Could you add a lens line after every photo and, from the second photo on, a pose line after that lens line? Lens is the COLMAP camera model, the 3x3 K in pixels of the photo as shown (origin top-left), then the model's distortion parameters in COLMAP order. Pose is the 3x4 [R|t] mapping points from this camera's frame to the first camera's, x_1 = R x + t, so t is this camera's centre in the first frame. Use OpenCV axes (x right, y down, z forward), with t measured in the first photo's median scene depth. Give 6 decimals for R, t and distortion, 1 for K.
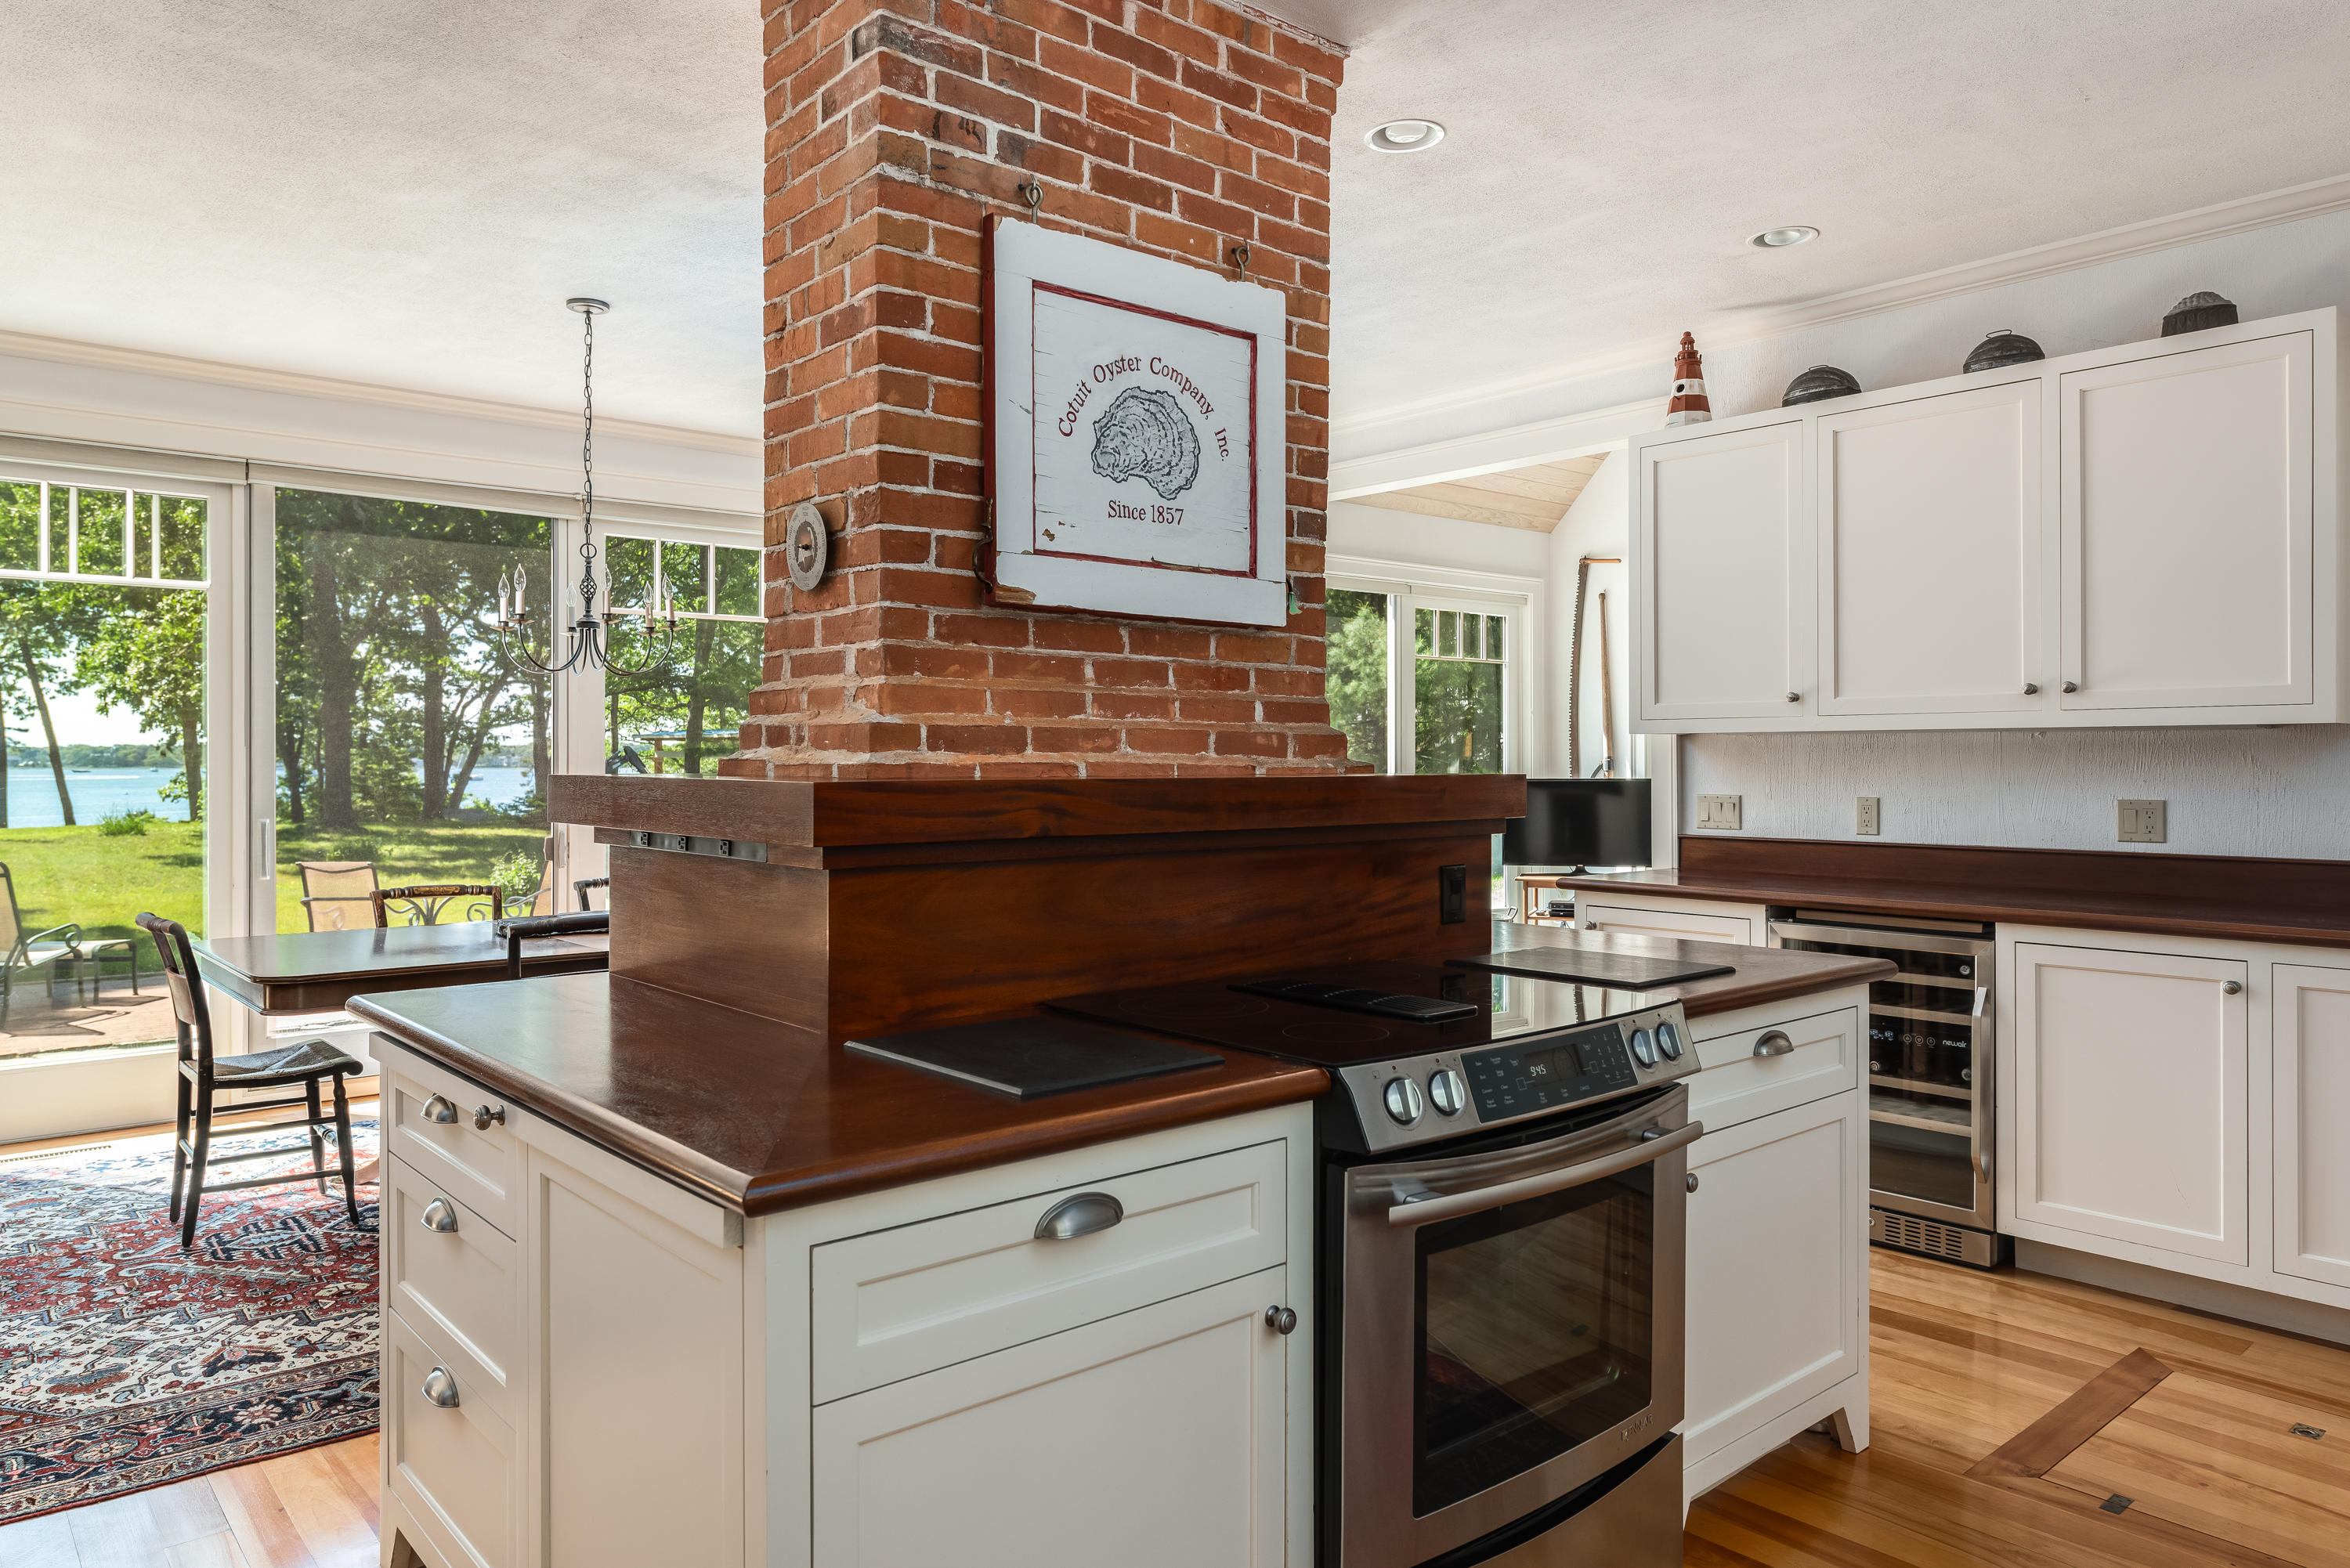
lens RADIAL K [[1554.2, 0, 1174.7], [0, 1554.2, 760.0], [0, 0, 1]] dist [-0.005218, 0.004630]
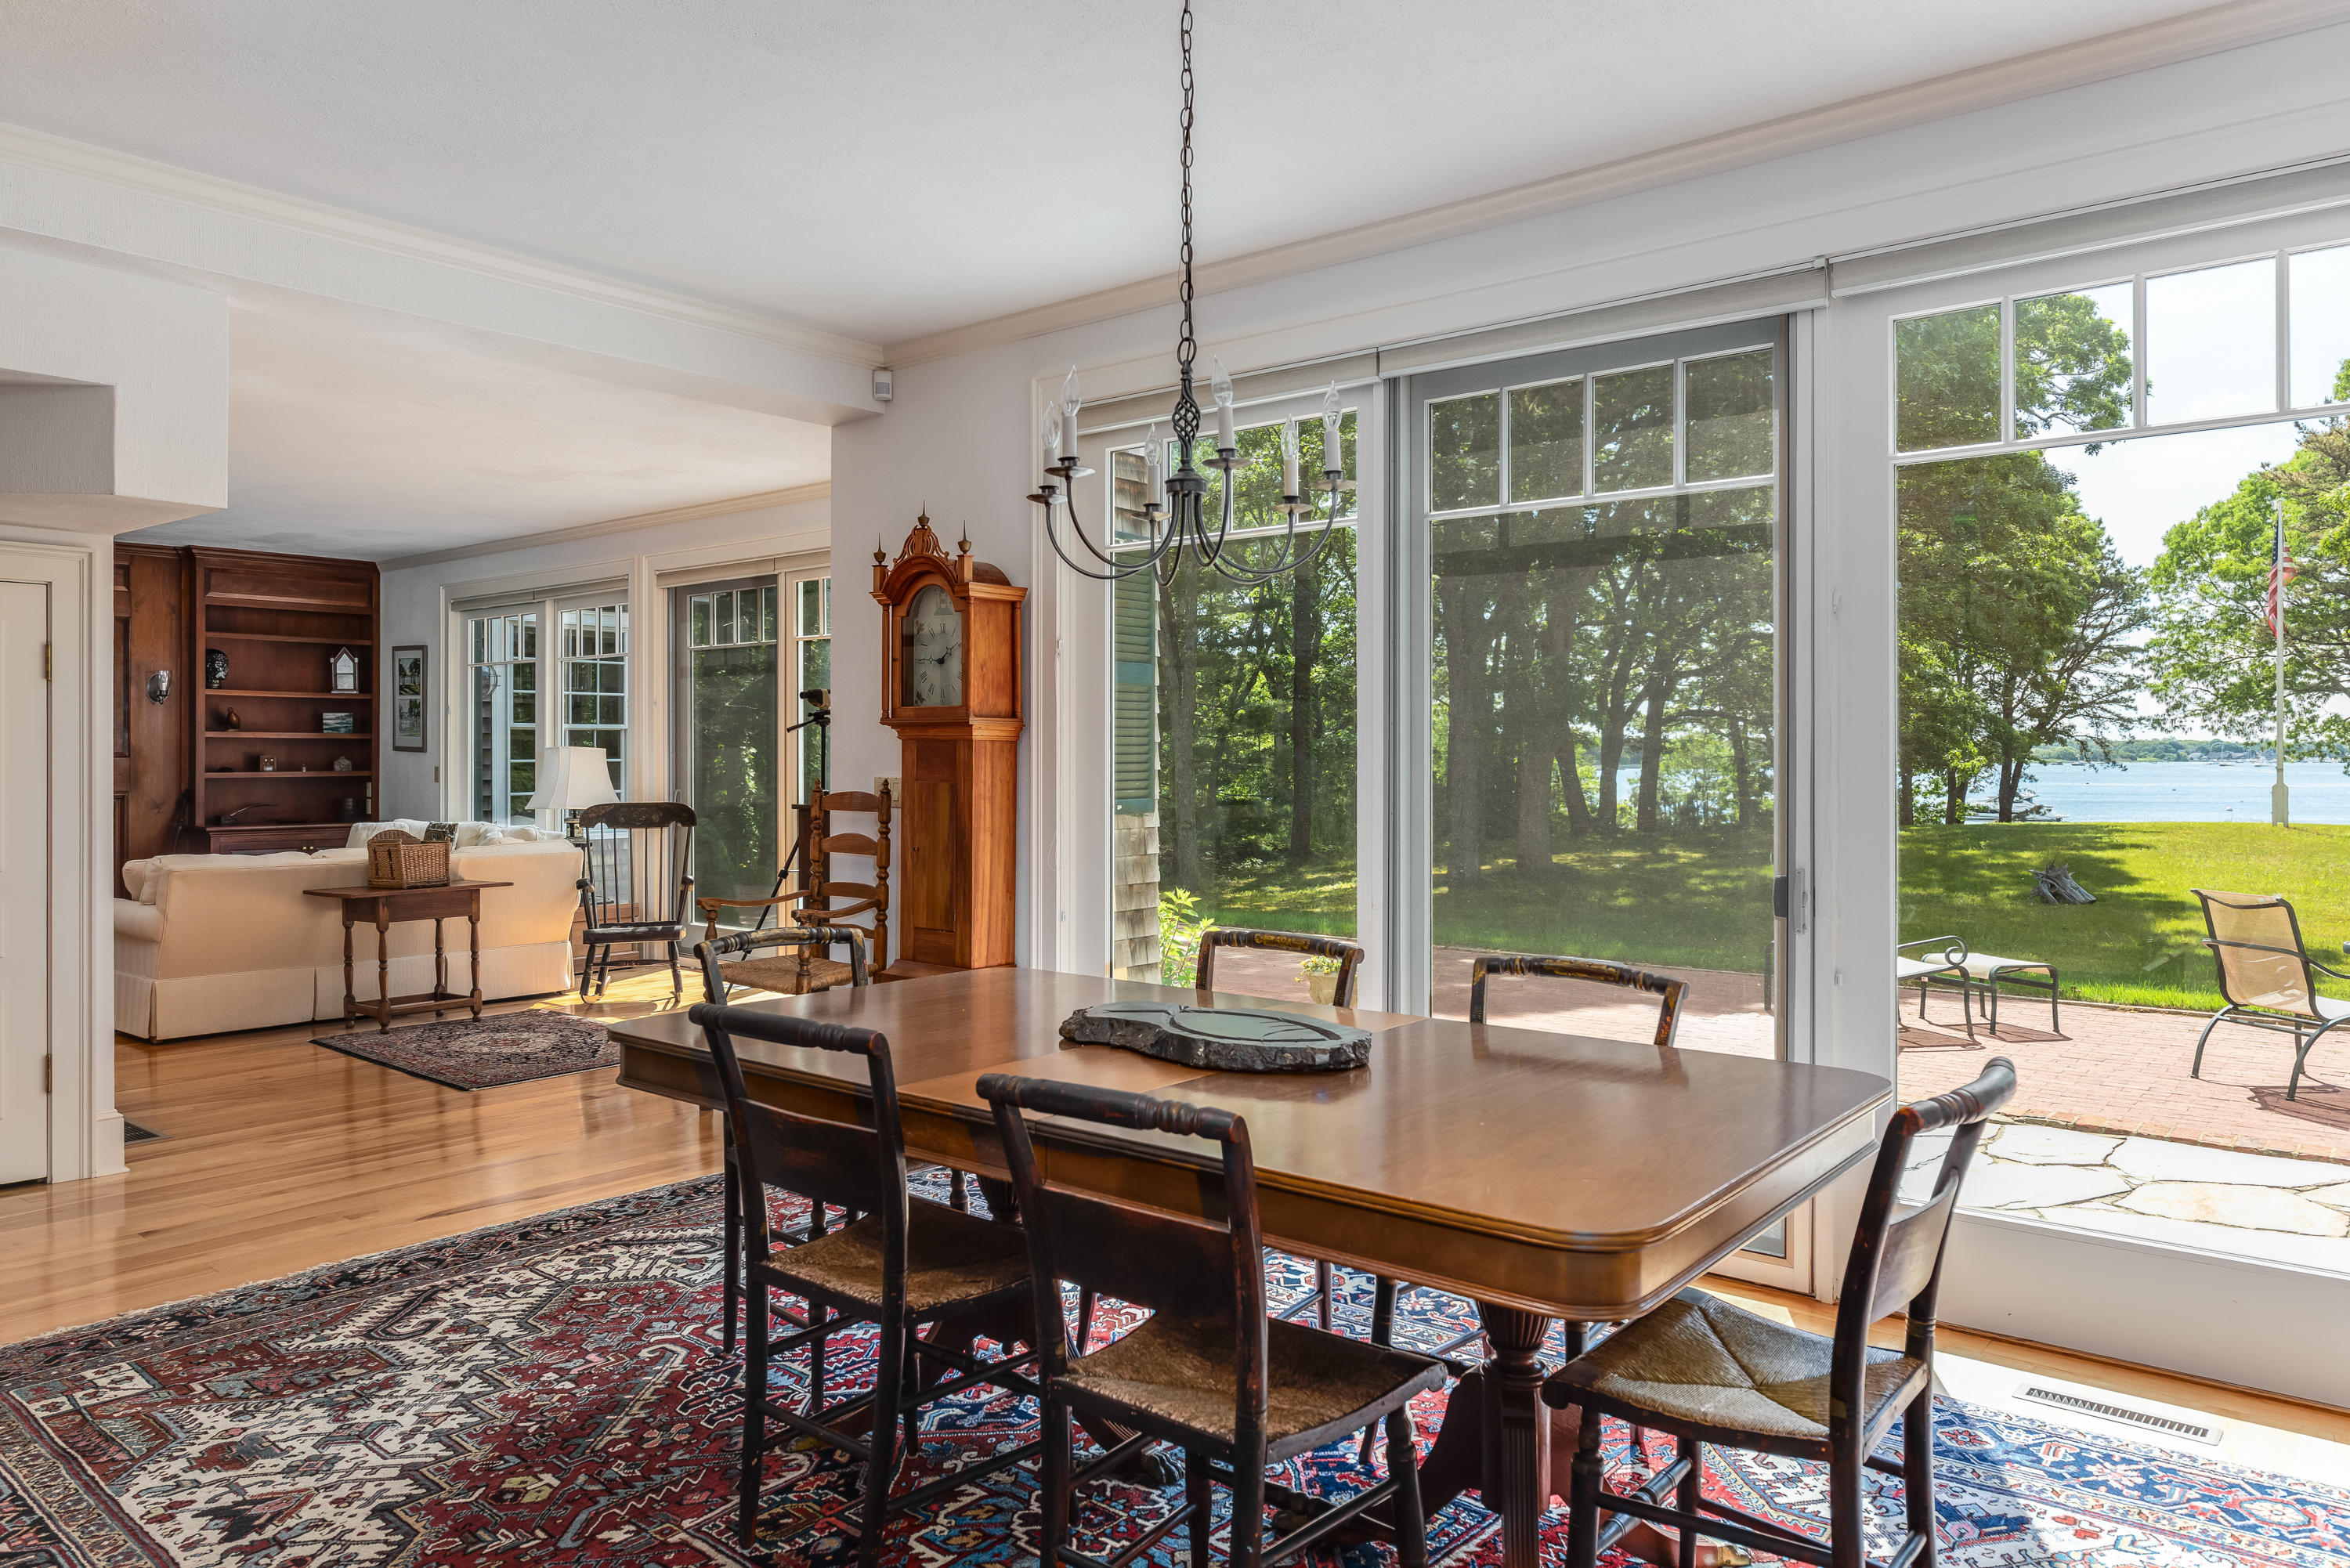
lens RADIAL K [[1554.2, 0, 1174.7], [0, 1554.2, 760.0], [0, 0, 1]] dist [-0.005218, 0.004630]
pose [[0.164559, 0.006233, -0.986348, 0.225767], [-0.000807, 0.999981, 0.006184, 0.007122], [0.986367, -0.000222, 0.164561, 1.304792]]
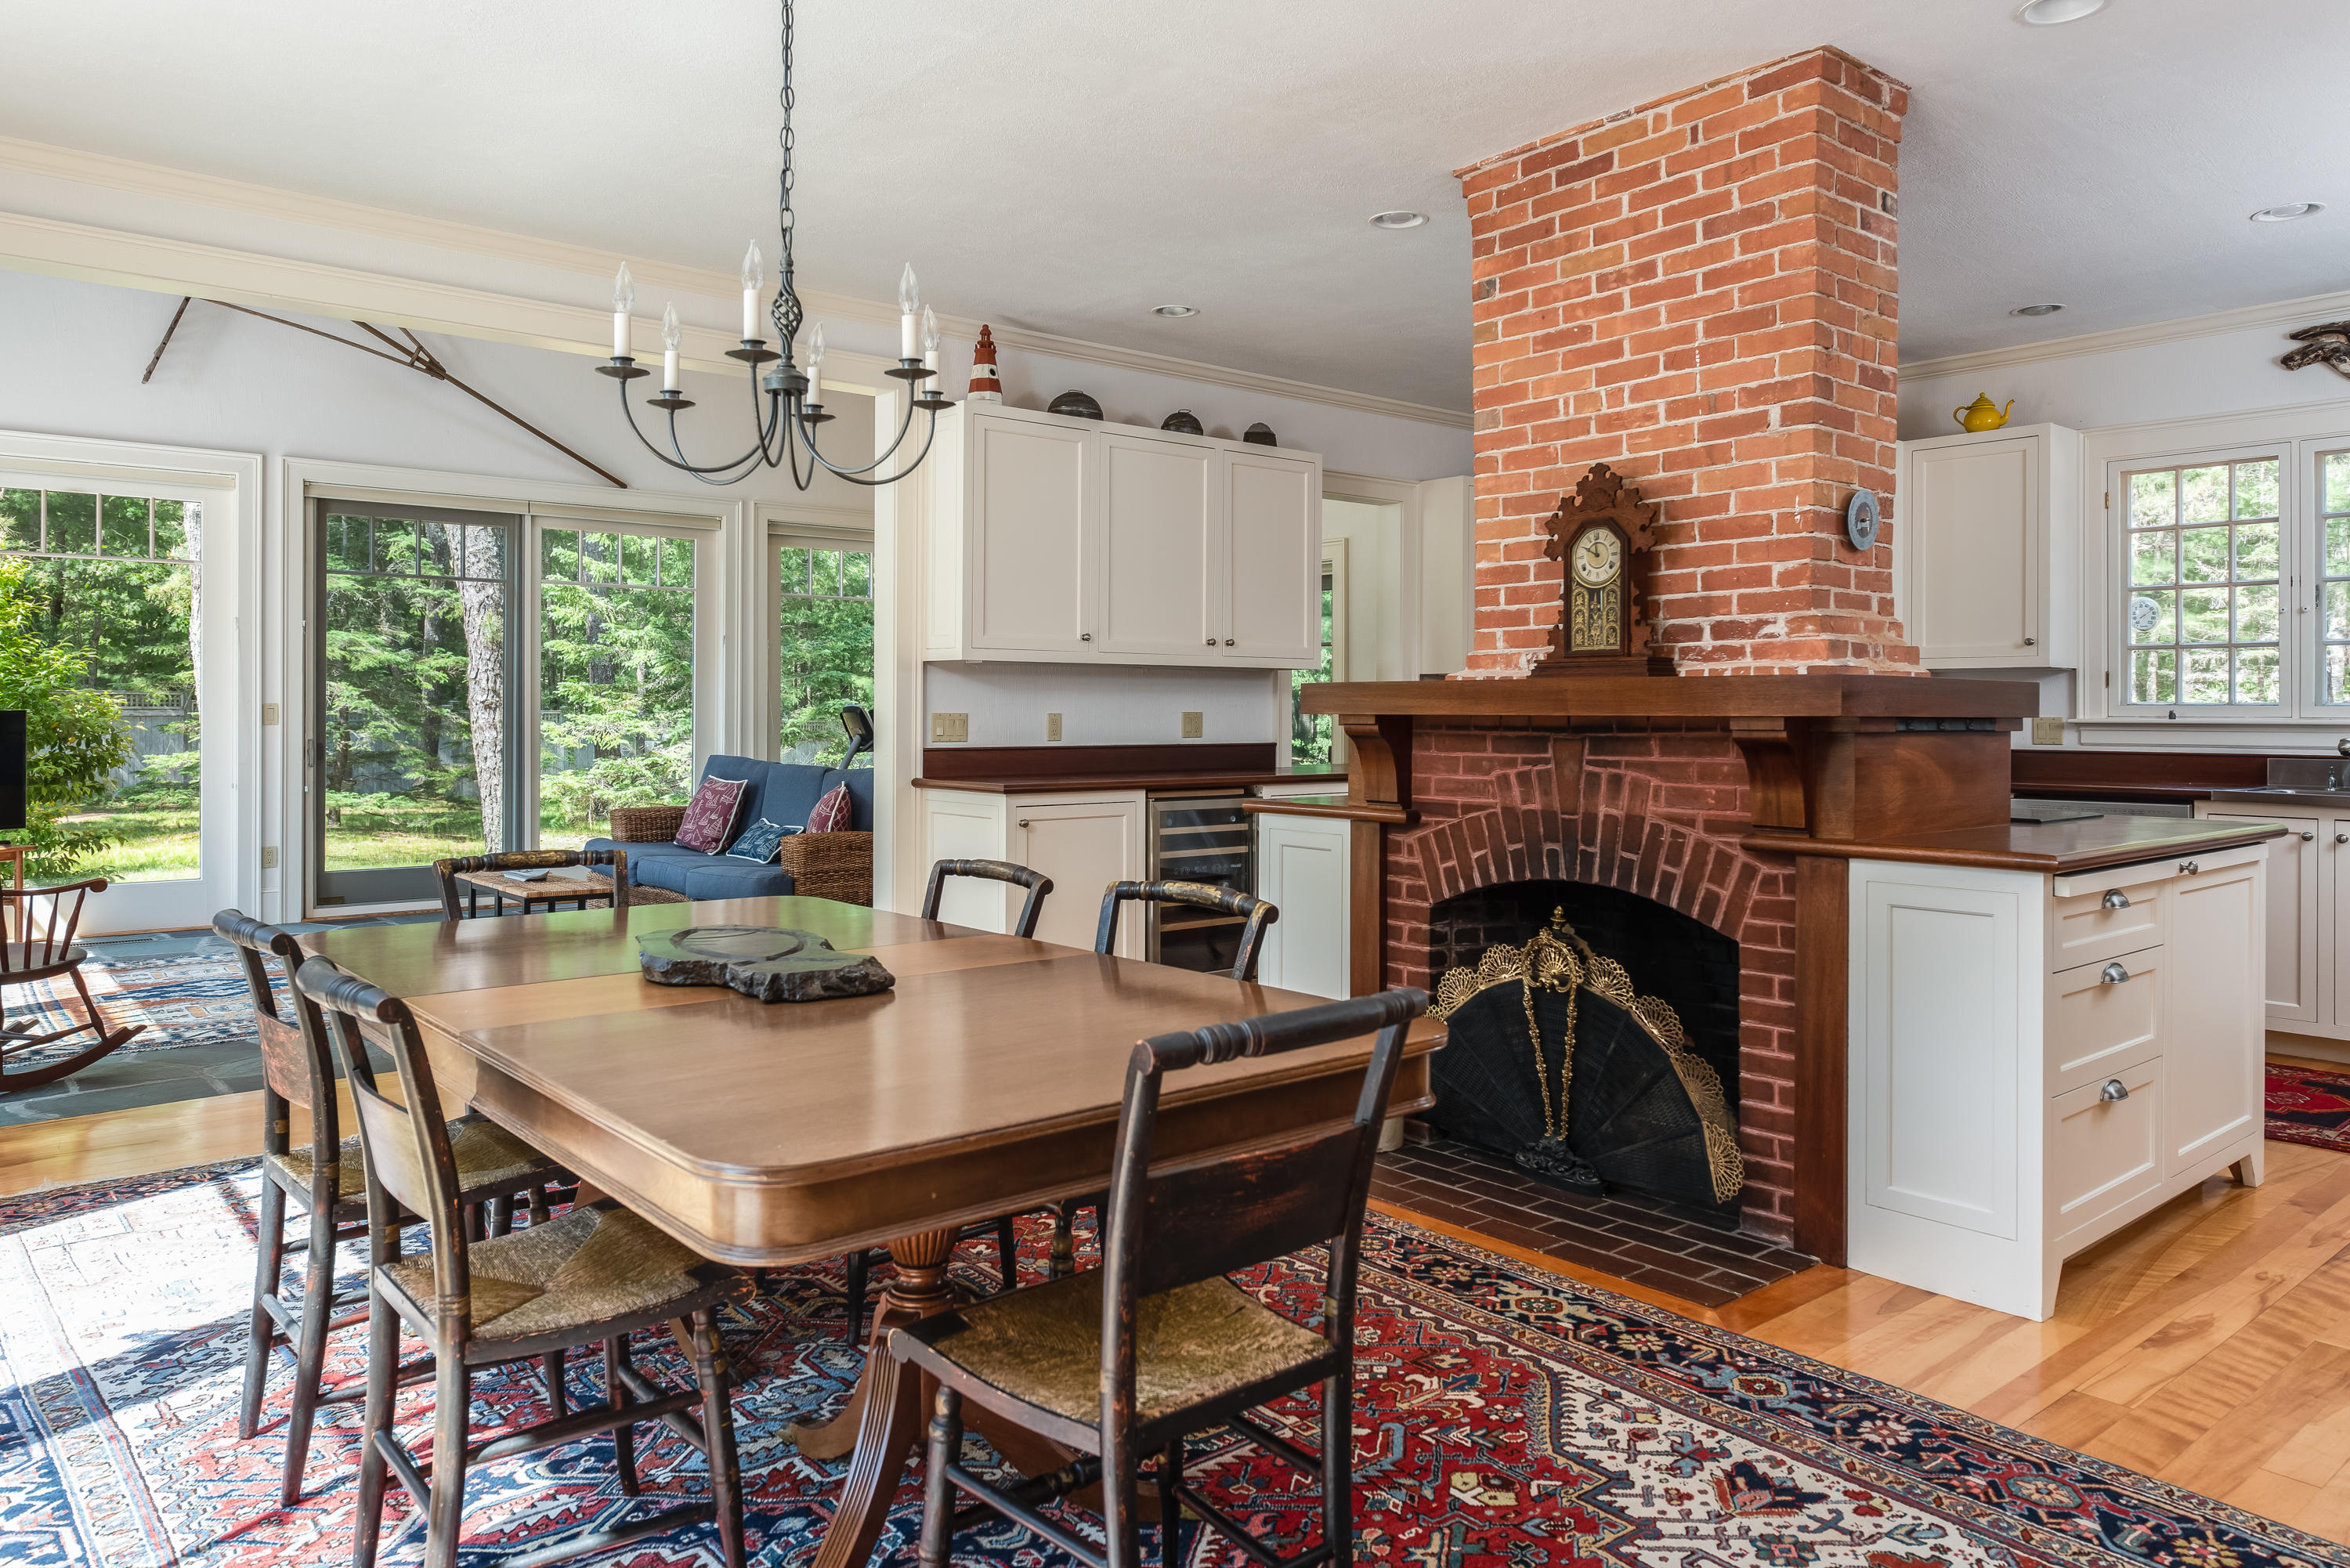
lens RADIAL K [[1554.2, 0, 1174.7], [0, 1554.2, 760.0], [0, 0, 1]] dist [-0.005218, 0.004630]
pose [[0.016298, -0.033789, 0.999296, -1.286331], [0.002620, 0.999427, 0.033751, 0.026596], [-0.999864, 0.002068, 0.016377, 1.238134]]
